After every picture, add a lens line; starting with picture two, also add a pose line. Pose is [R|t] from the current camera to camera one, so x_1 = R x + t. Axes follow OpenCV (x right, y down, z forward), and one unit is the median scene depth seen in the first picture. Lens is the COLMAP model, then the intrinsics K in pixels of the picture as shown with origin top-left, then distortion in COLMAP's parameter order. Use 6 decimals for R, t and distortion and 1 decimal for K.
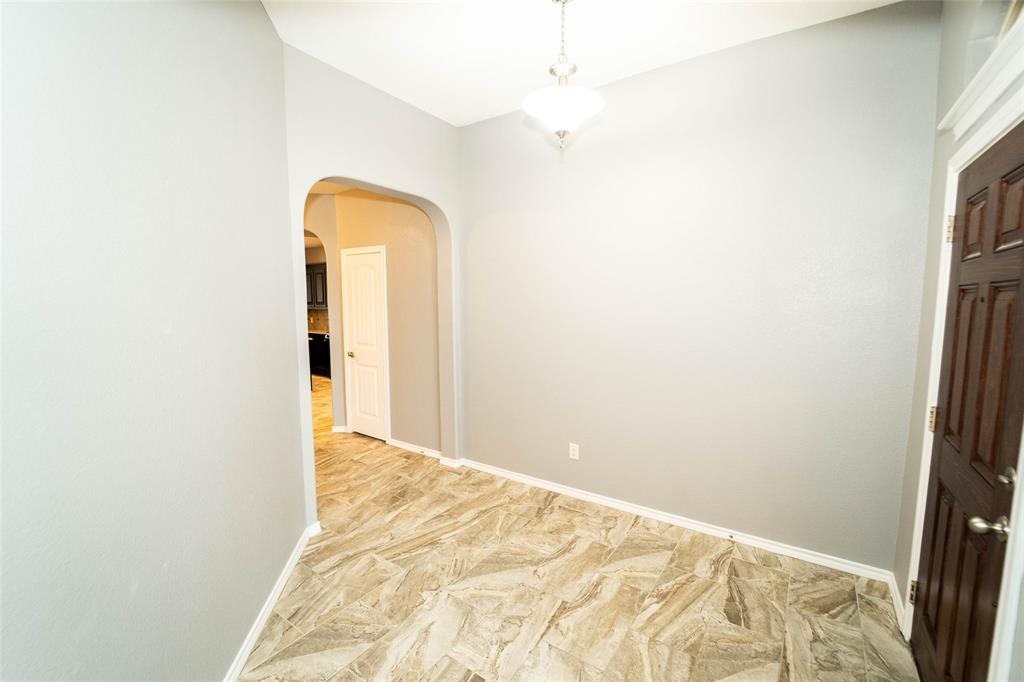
lens RADIAL K [[418.6, 0, 511.5], [0, 418.6, 343.2], [0, 0, 1]] dist [-0.000649, -0.001722]
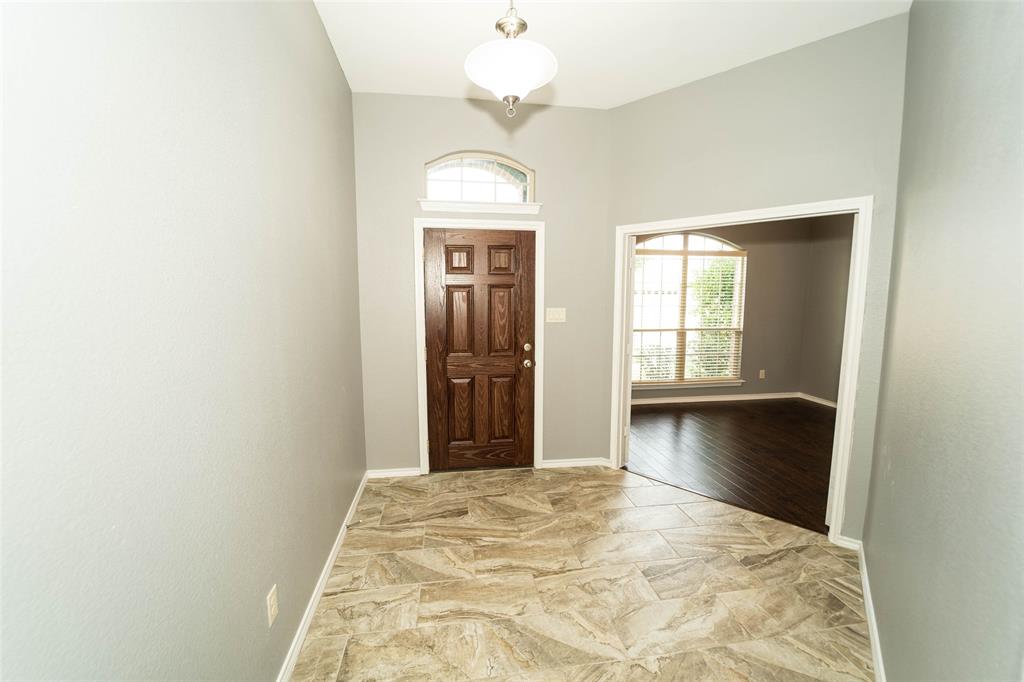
lens RADIAL K [[418.6, 0, 511.5], [0, 418.6, 341.4], [0, 0, 1]] dist [-0.000649, -0.001722]
pose [[-0.677905, -0.085619, 0.730146, -0.560353], [0.070059, 0.981150, 0.180099, -0.163916], [-0.731803, 0.173243, -0.659129, 1.648806]]
